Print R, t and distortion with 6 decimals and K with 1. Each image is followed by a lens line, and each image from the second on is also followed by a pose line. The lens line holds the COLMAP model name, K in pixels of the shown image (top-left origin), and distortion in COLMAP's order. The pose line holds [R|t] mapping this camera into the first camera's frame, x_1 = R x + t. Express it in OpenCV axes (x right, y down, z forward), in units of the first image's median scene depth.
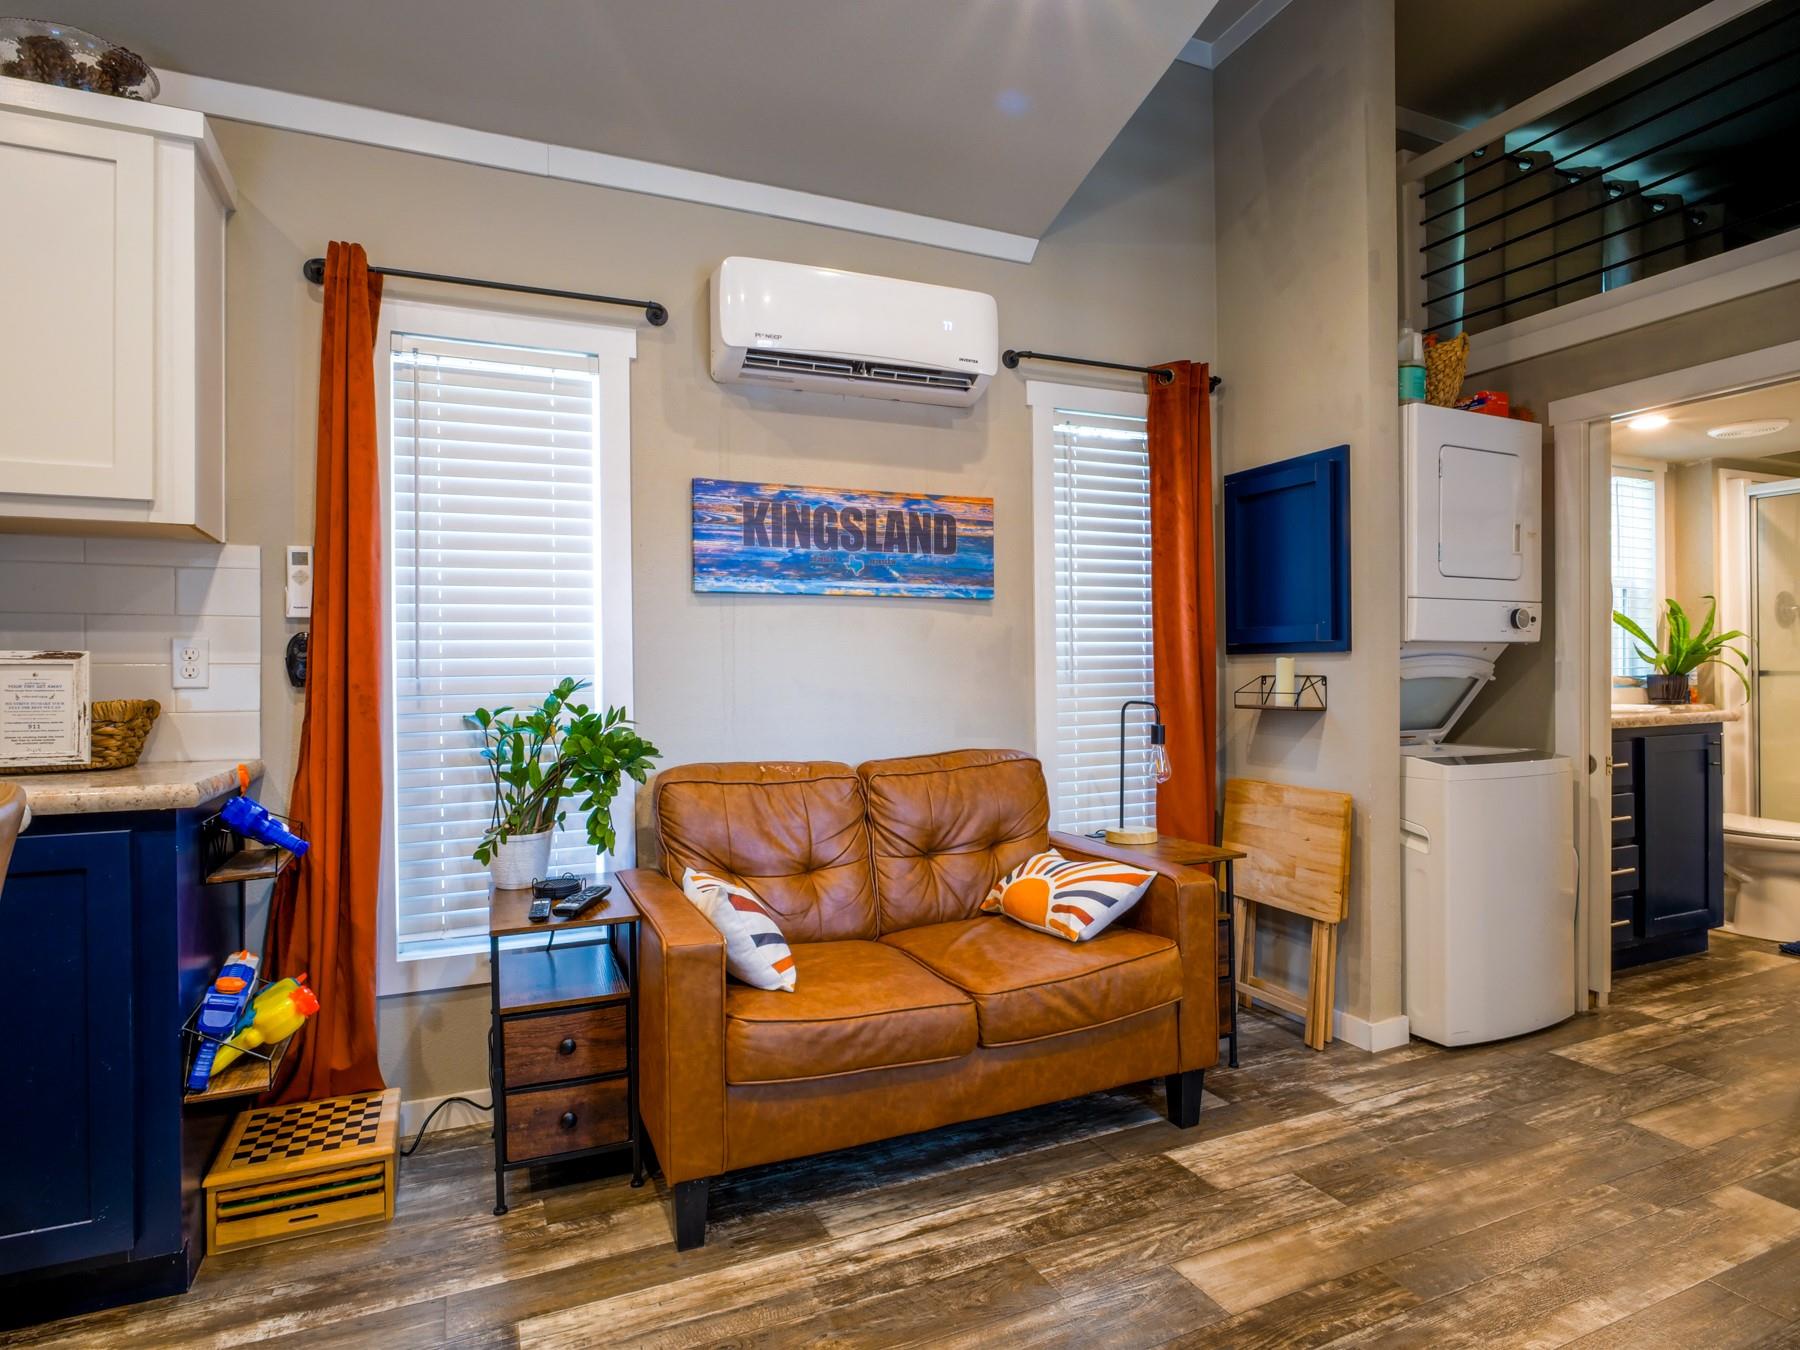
lens RADIAL K [[984.5, 0, 890.9], [0, 984.5, 672.0], [0, 0, 1]] dist [-0.015639, 0.000978]
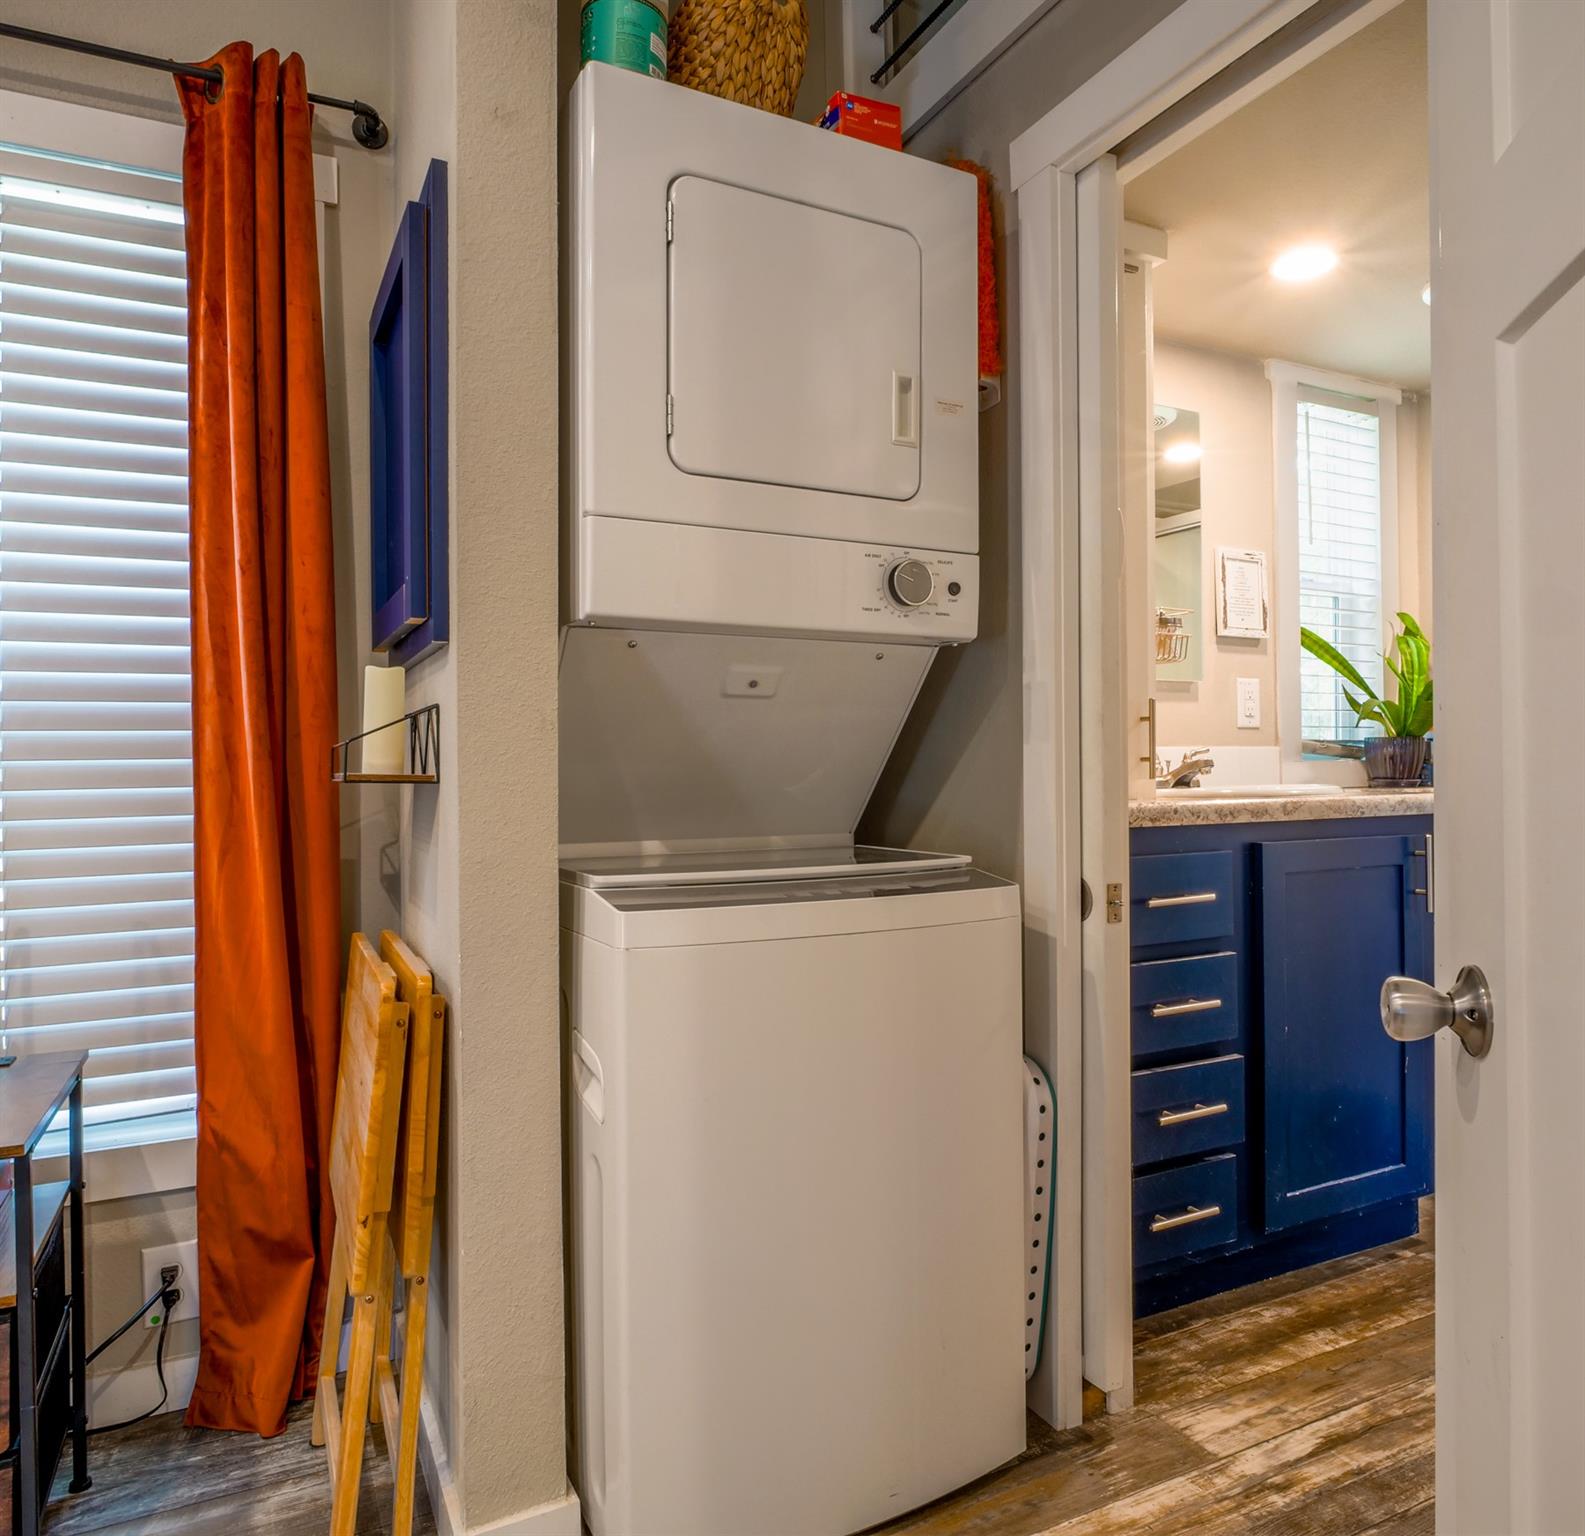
lens RADIAL K [[1112.0, 0, 792.5], [0, 1112.0, 768.0], [0, 0, 1]] dist [-0.009961, -0.002564]
pose [[0.999013, -0.001900, 0.044374, 0.547476], [0.002152, 0.999982, -0.005638, 0.033556], [-0.044362, 0.005728, 0.998999, 0.467726]]
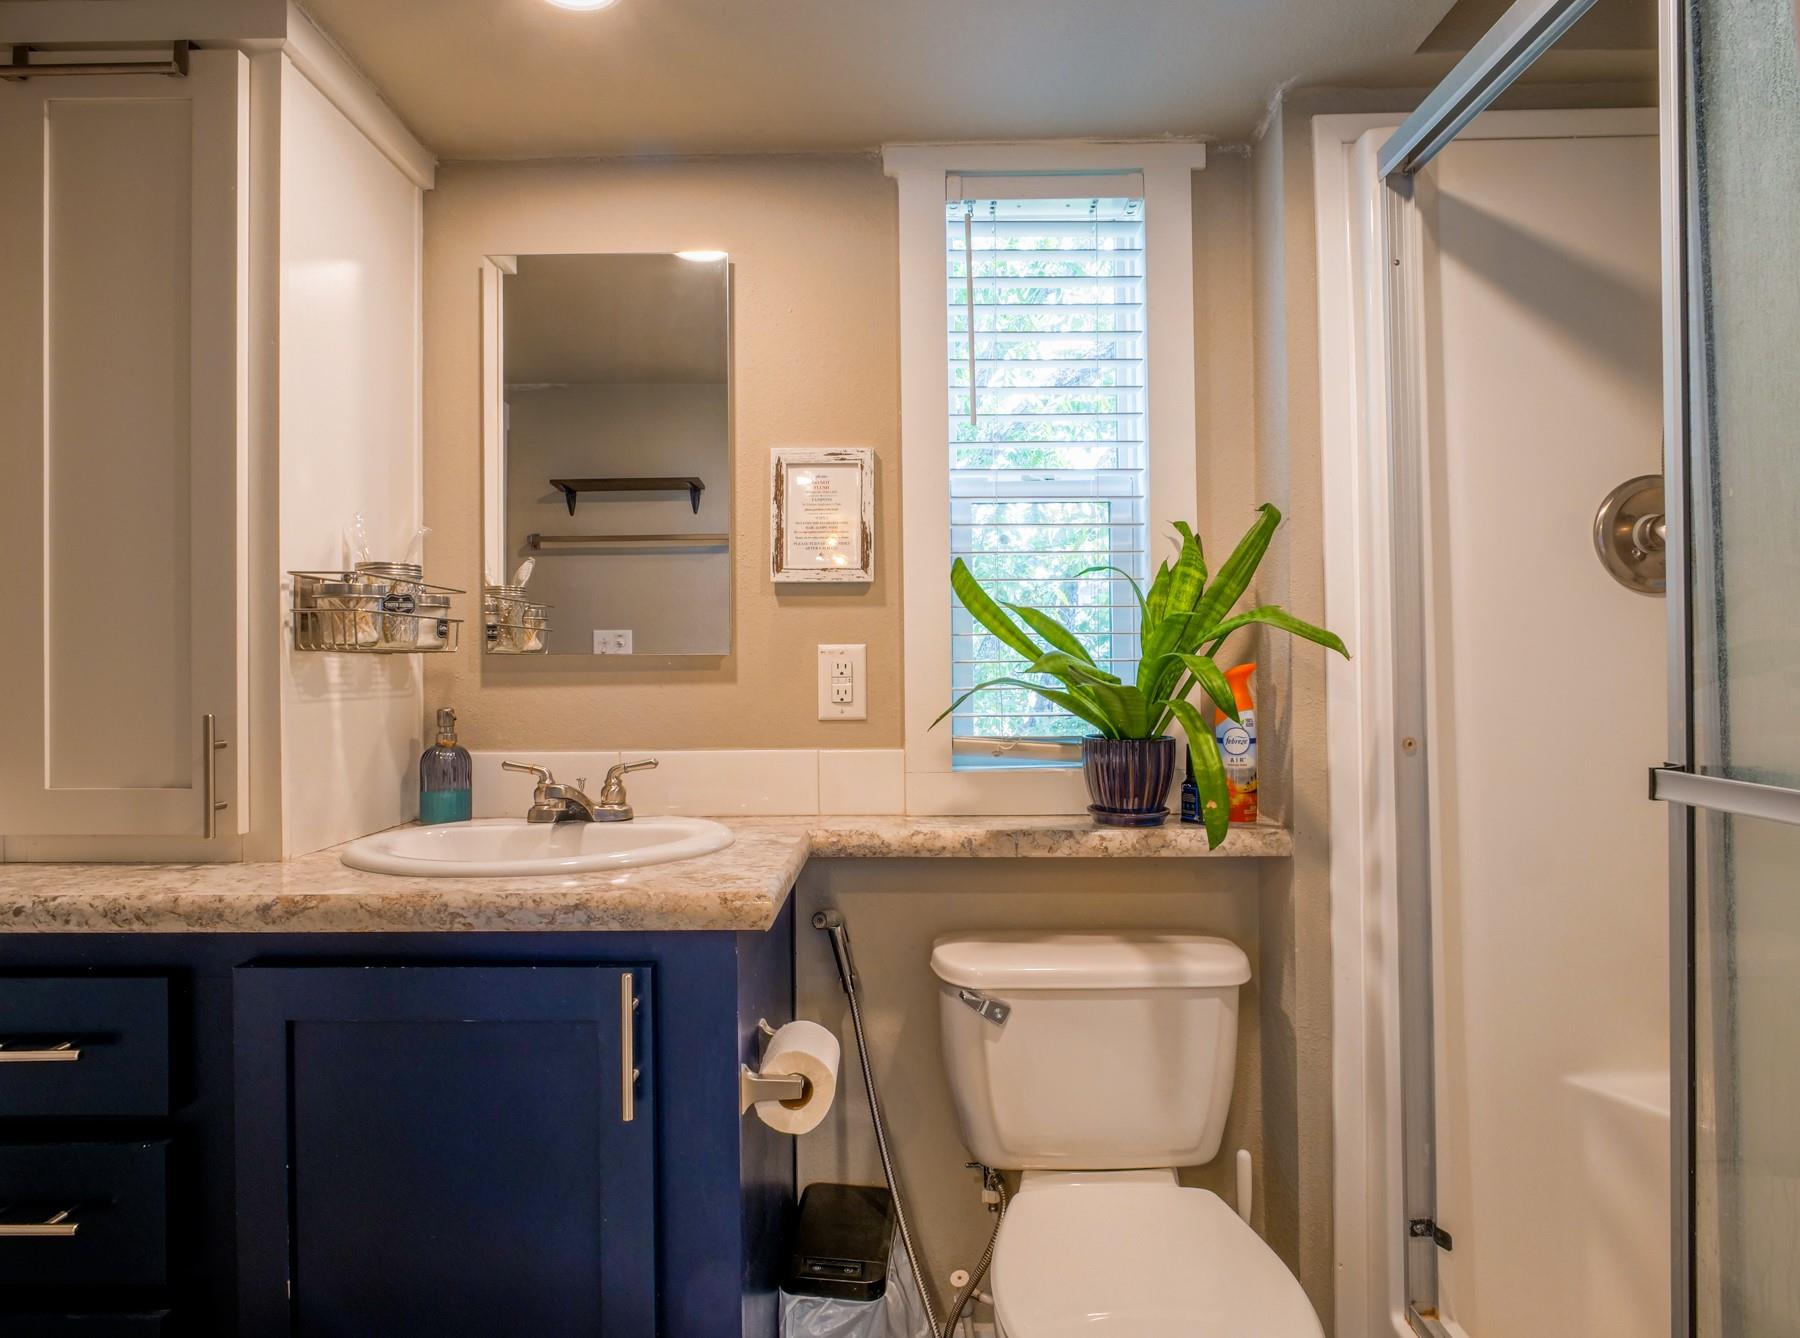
lens RADIAL K [[996.5, 0, 891.5], [0, 996.5, 664.9], [0, 0, 1]] dist [-0.015412, 0.001087]
pose [[0.905410, -0.004127, -0.424519, 1.211756], [-0.000278, 0.999947, -0.010313, -0.027942], [0.424539, 0.009456, 0.905360, 0.891337]]
